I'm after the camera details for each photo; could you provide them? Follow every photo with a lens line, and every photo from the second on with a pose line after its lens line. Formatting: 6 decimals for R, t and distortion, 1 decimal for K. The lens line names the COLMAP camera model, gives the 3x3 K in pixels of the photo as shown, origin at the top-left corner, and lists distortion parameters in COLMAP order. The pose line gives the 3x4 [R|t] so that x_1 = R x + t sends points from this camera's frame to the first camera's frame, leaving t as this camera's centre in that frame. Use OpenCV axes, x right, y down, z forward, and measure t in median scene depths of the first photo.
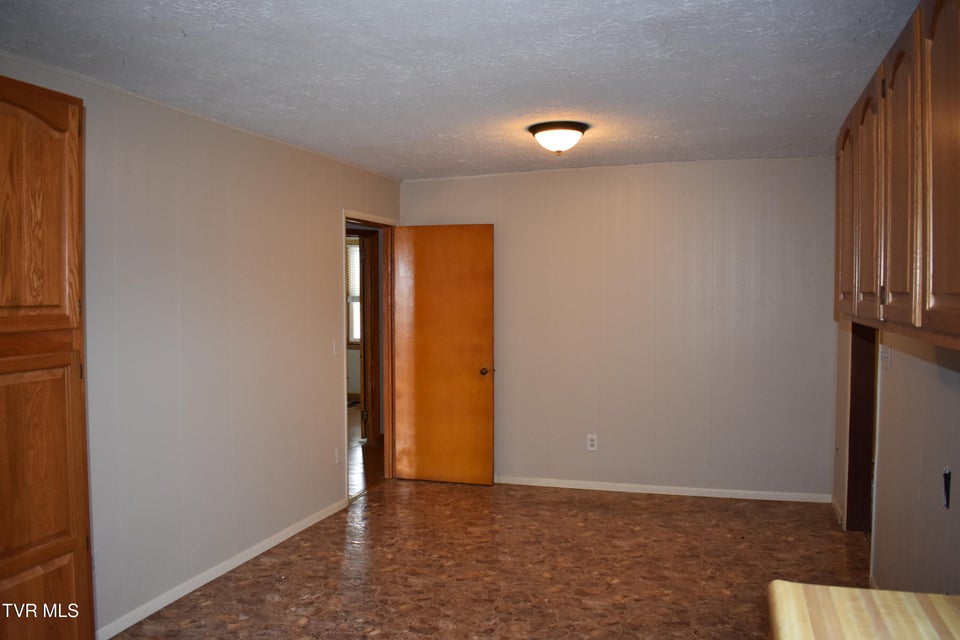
lens RADIAL K [[746.1, 0, 476.3], [0, 746.1, 316.6], [0, 0, 1]] dist [-0.083329, 0.004574]
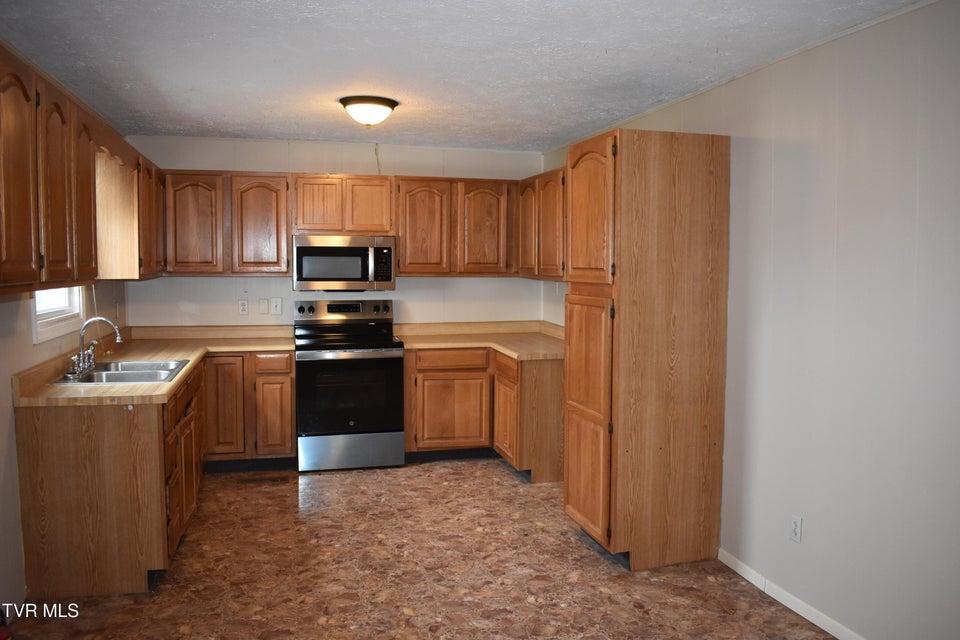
lens RADIAL K [[746.1, 0, 476.3], [0, 746.1, 316.6], [0, 0, 1]] dist [-0.083329, 0.004574]
pose [[-0.832331, 0.038904, -0.552912, 0.527387], [-0.022144, 0.994404, 0.103302, -0.065000], [0.553836, 0.098225, -0.826812, 1.894242]]
